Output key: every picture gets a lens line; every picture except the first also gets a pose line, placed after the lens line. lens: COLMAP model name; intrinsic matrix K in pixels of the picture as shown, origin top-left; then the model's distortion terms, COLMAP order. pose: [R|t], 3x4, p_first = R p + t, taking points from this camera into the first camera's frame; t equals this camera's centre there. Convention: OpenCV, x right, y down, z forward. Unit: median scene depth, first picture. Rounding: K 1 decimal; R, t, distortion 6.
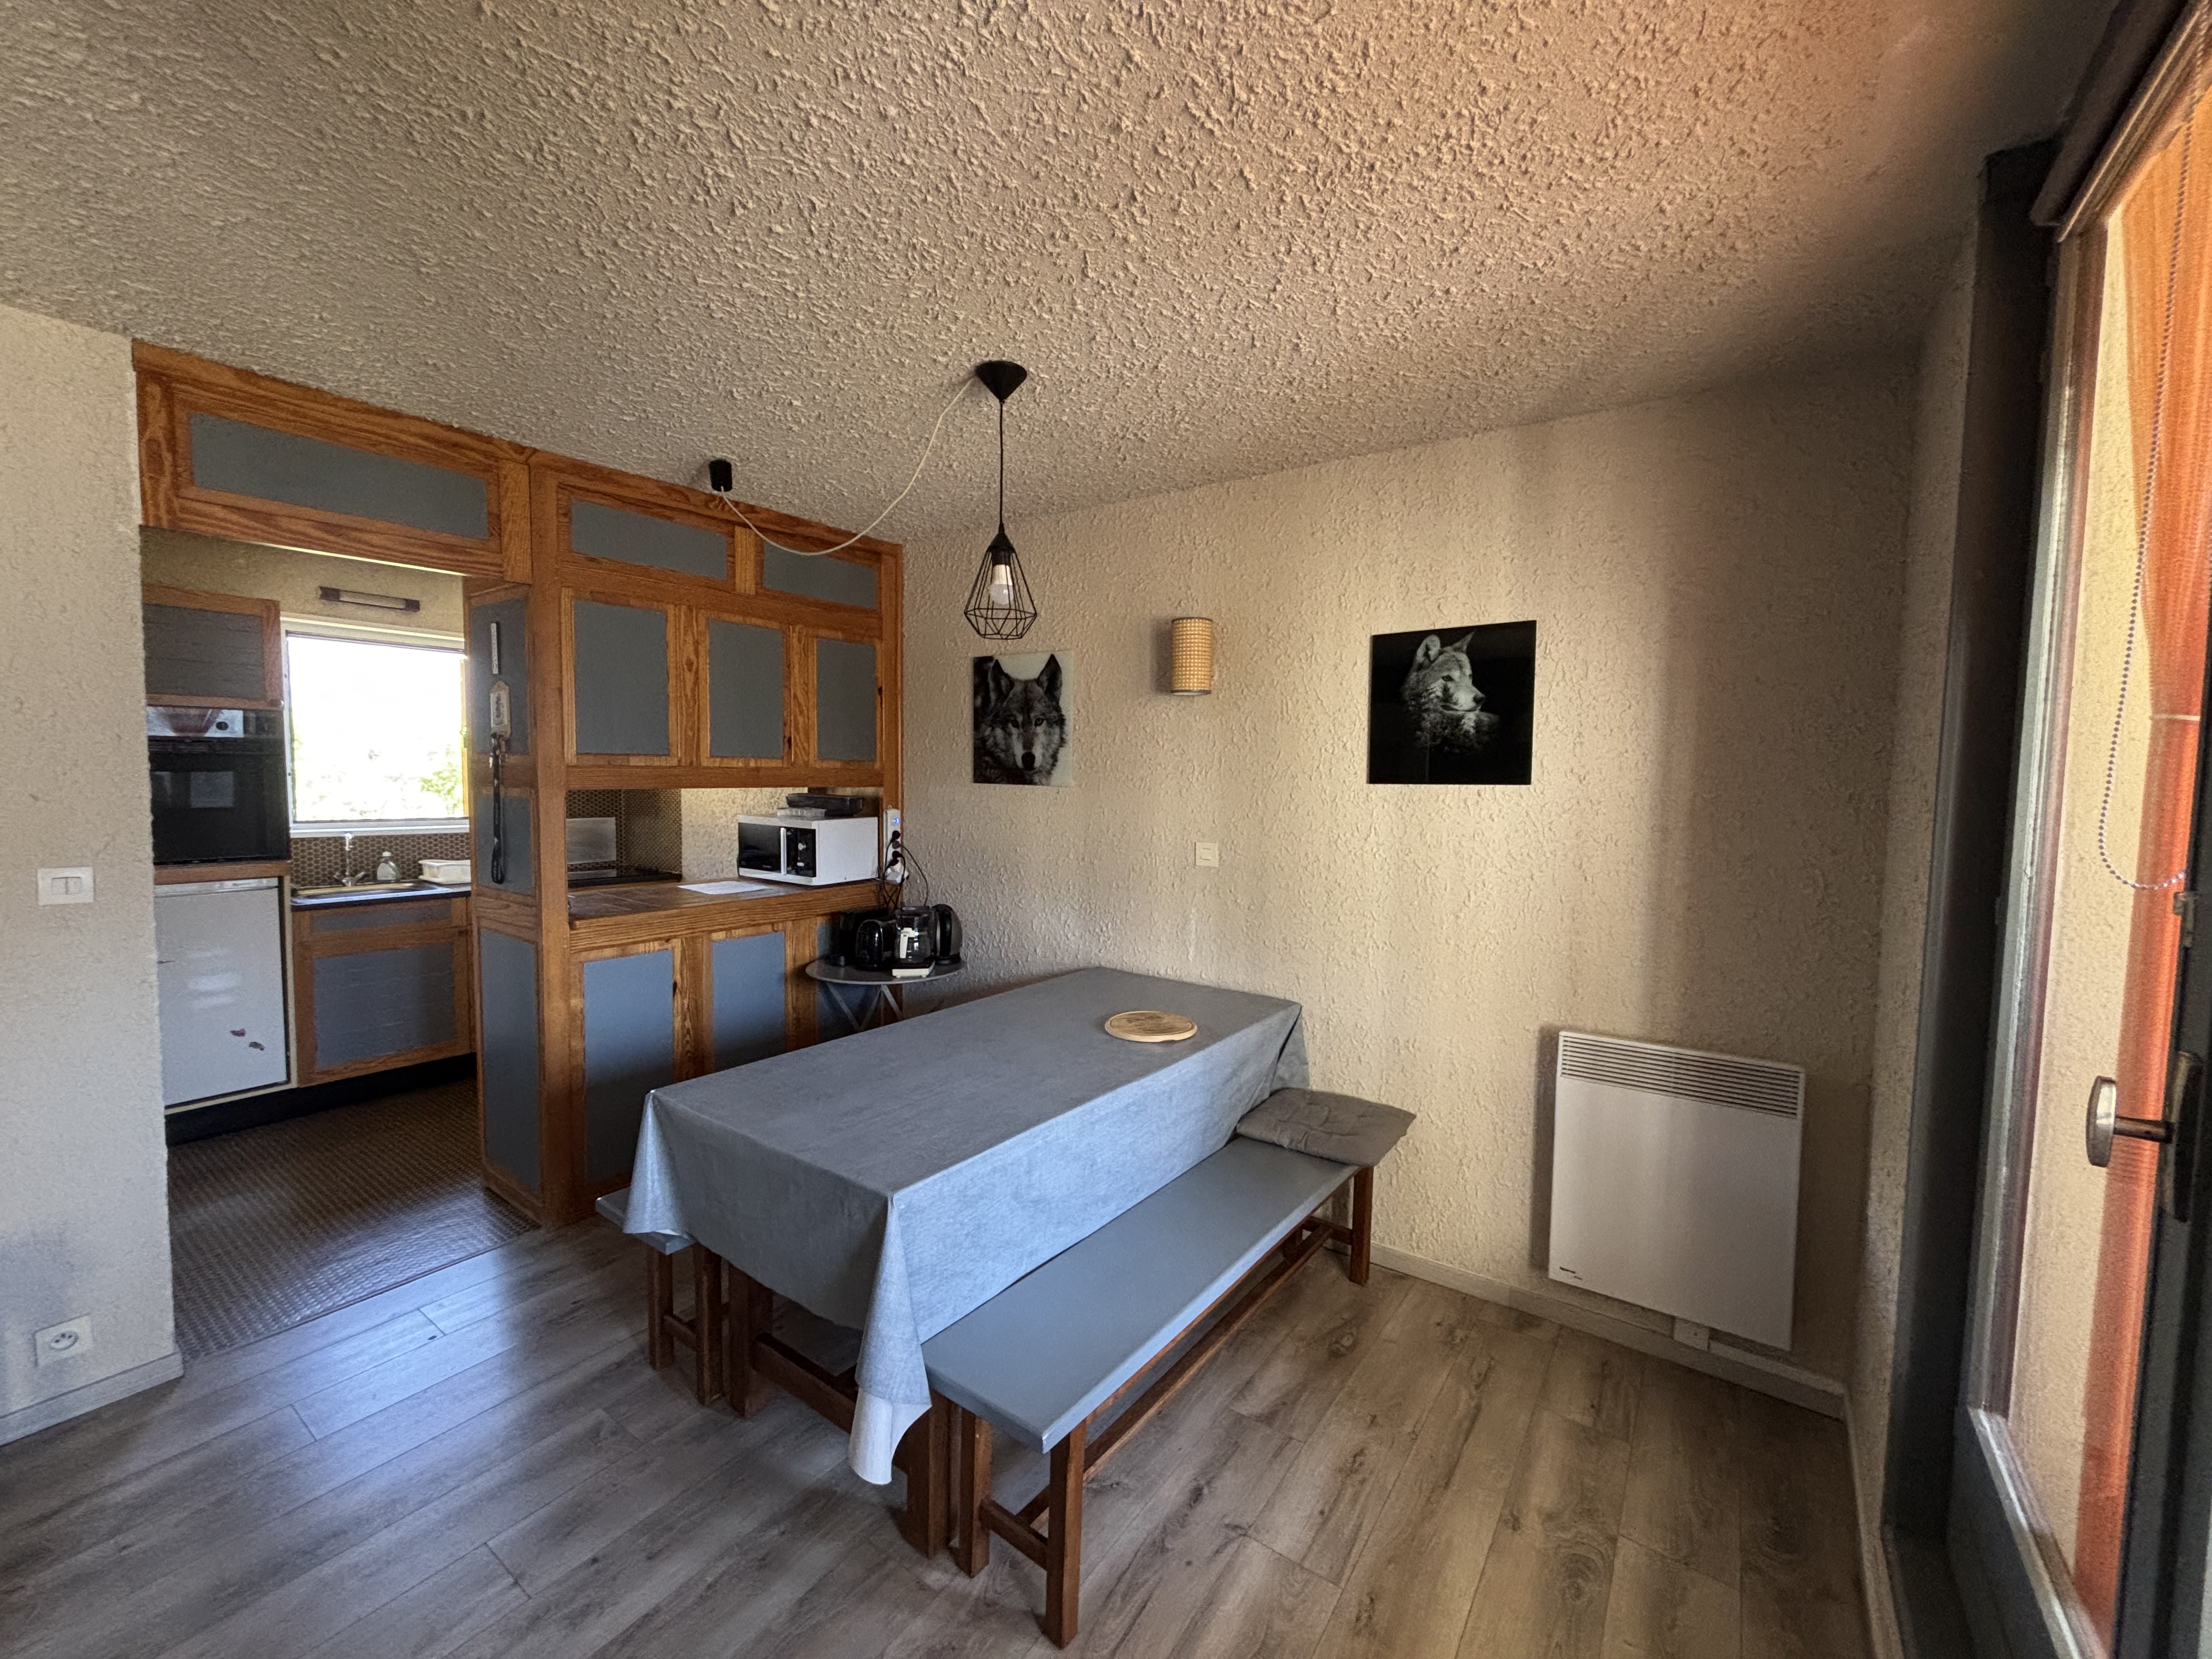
lens RADIAL K [[886.0, 0, 1111.7], [0, 886.0, 831.9], [0, 0, 1]] dist [-0.001645, 0.003051]
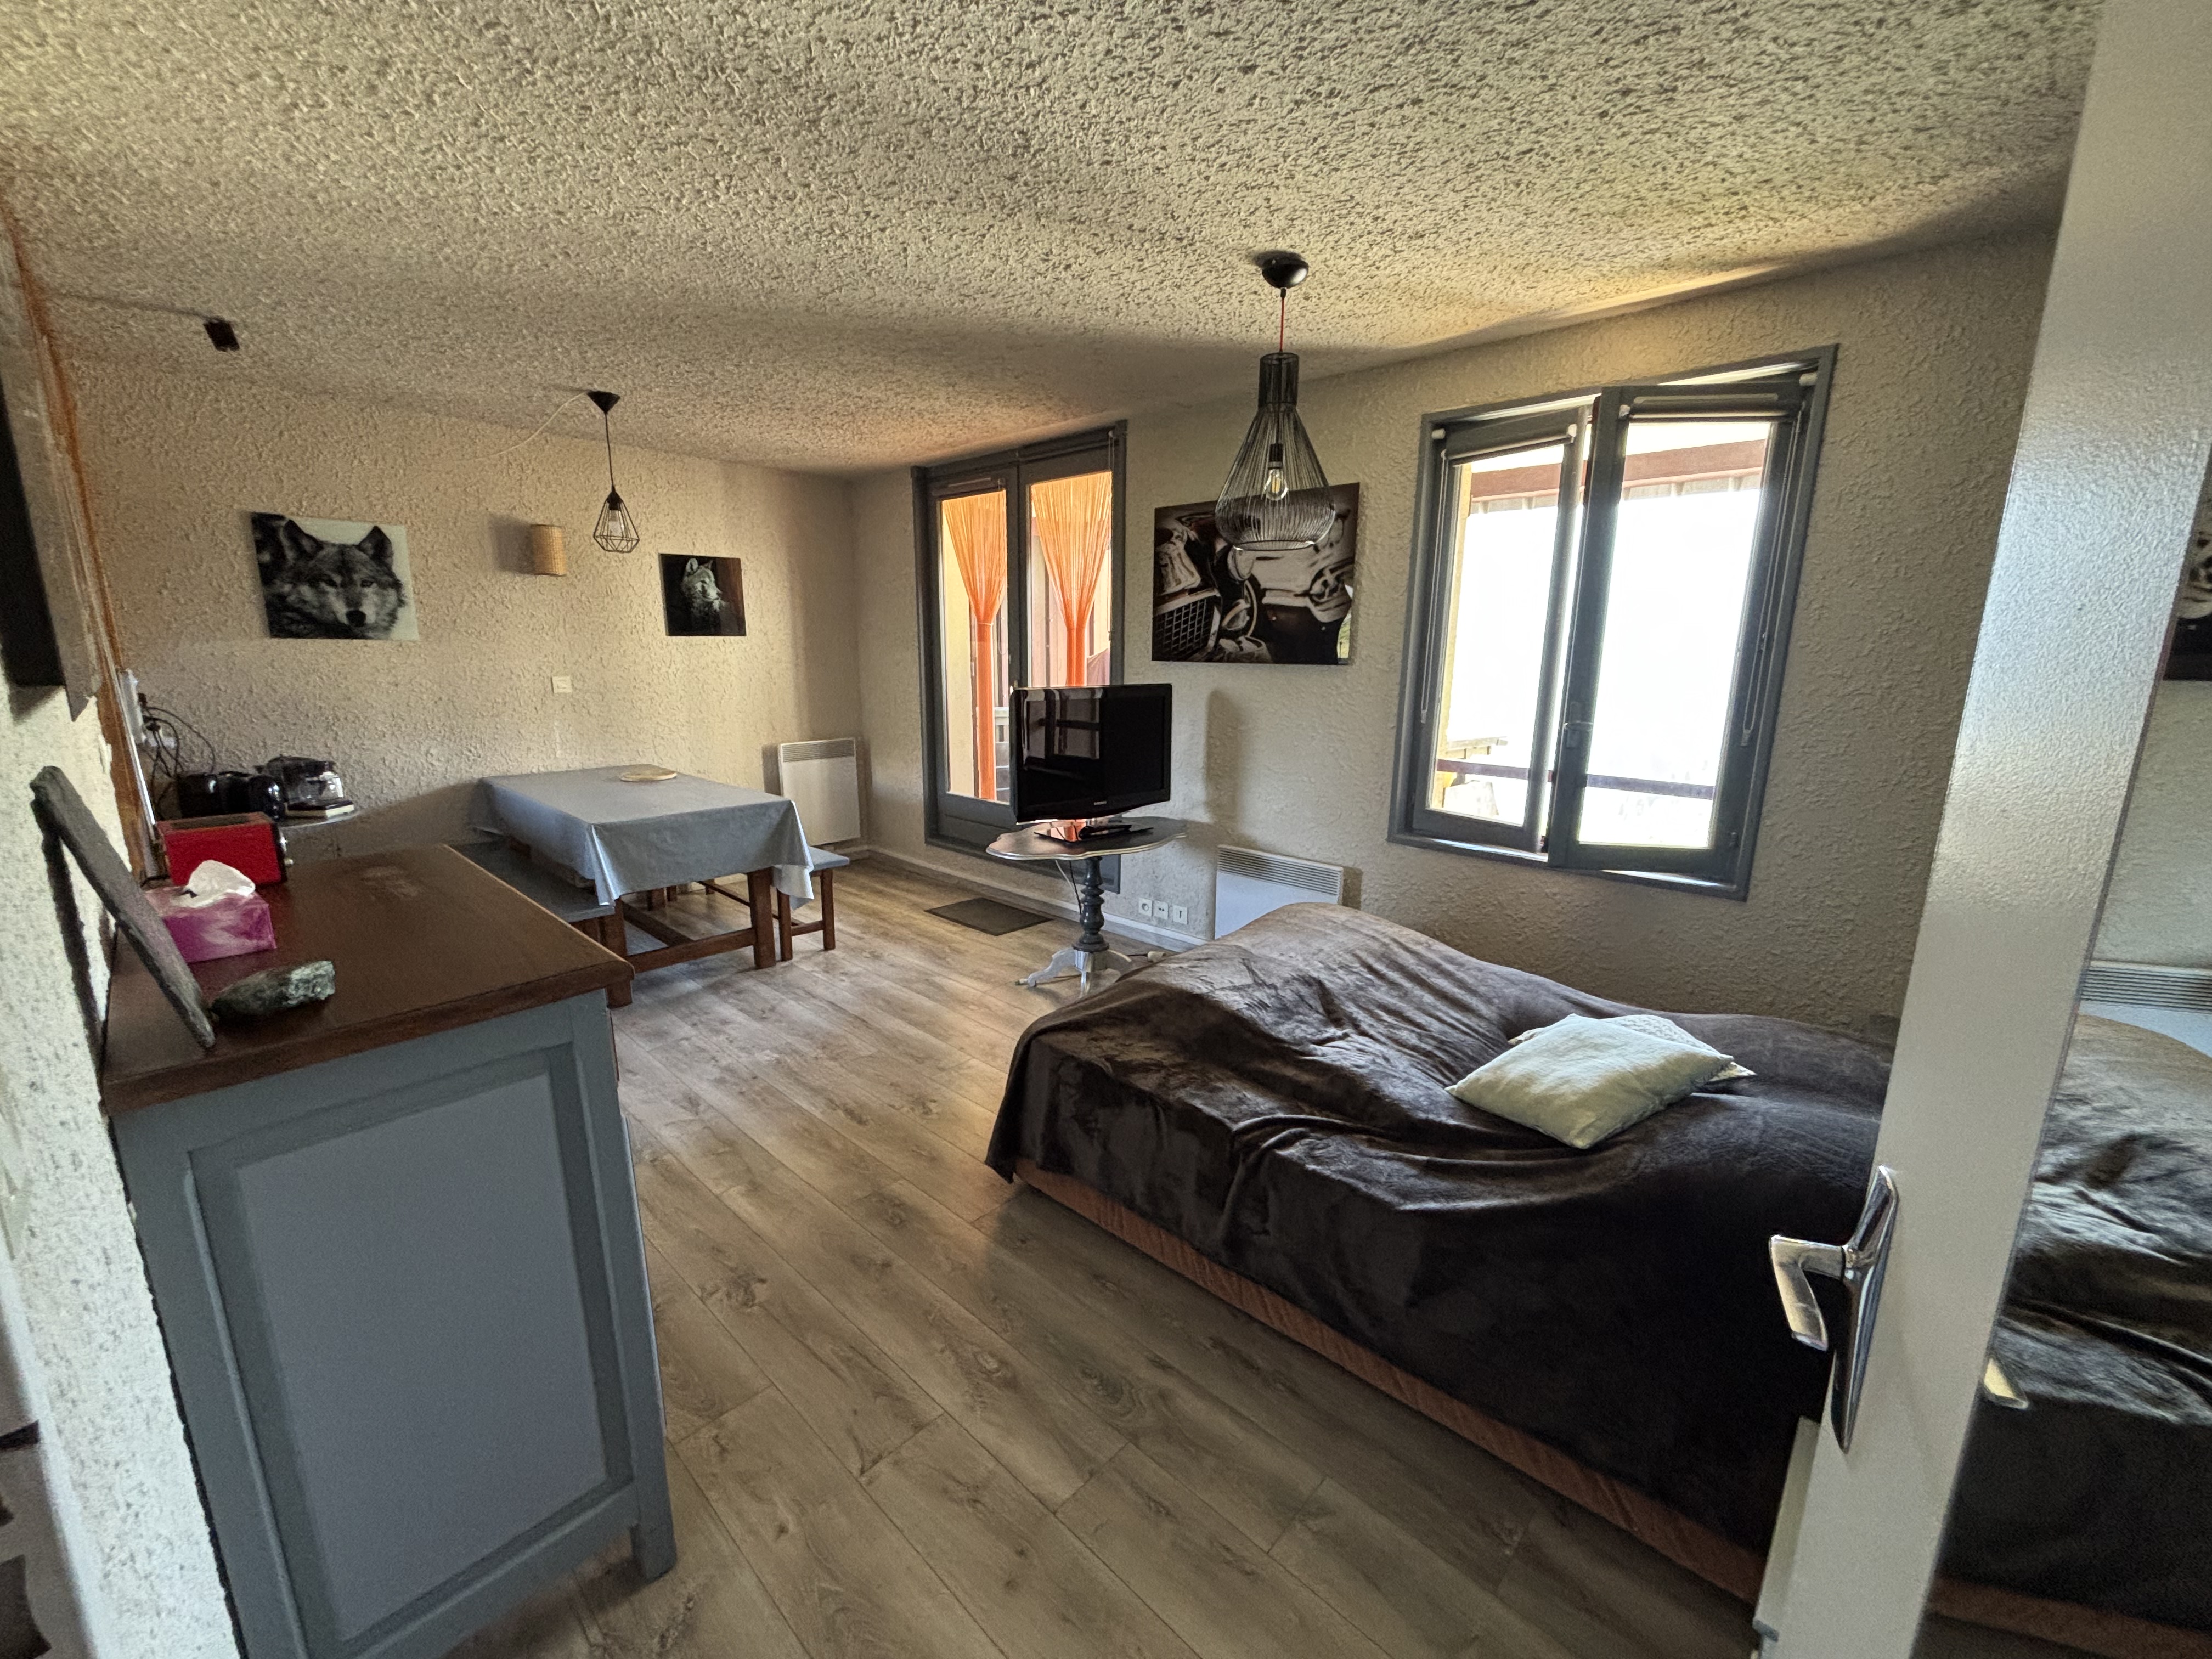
lens RADIAL K [[886.0, 0, 1102.2], [0, 886.0, 838.5], [0, 0, 1]] dist [-0.001645, 0.003051]
pose [[0.137491, -0.219522, 0.965871, -1.163809], [0.066815, 0.974966, 0.212078, 0.020252], [-0.988247, 0.035376, 0.148716, -0.119984]]
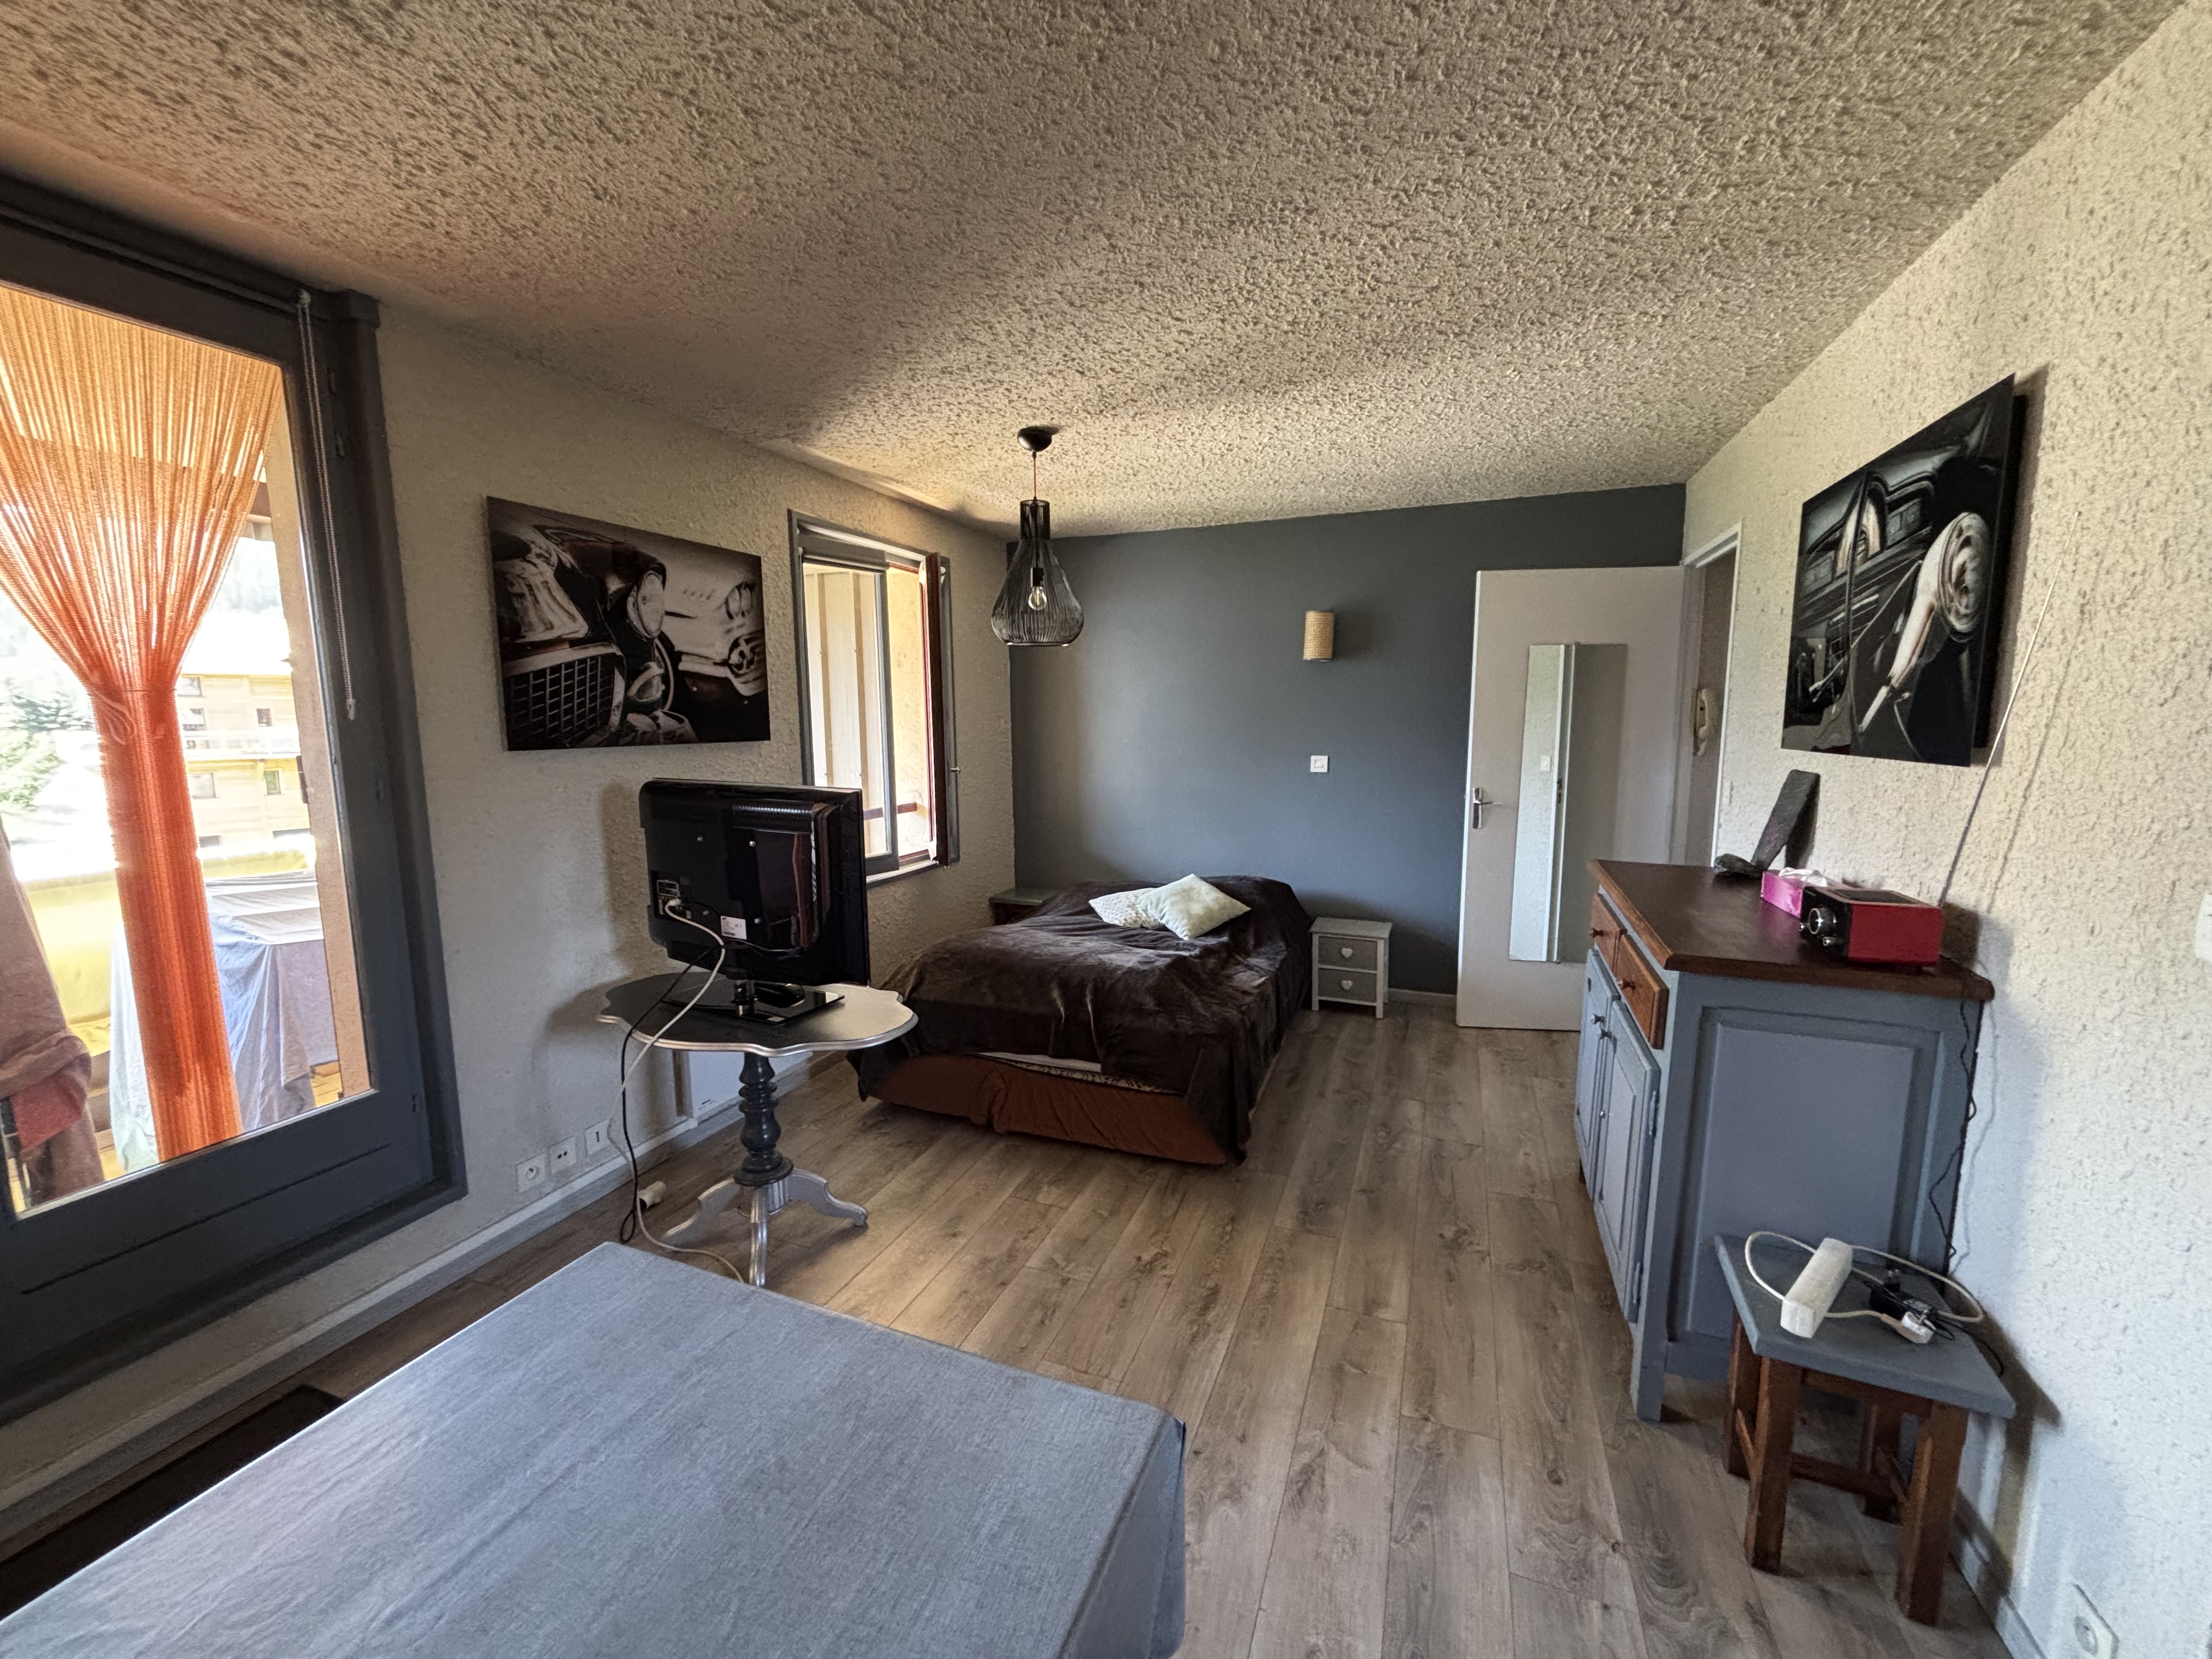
lens RADIAL K [[886.0, 0, 1105.0], [0, 886.0, 834.4], [0, 0, 1]] dist [-0.001645, 0.003051]
pose [[-0.971015, 0.024140, -0.237796, -0.248971], [-0.026114, 0.978216, 0.205941, -0.047001], [0.237588, 0.206182, -0.949232, 0.764971]]
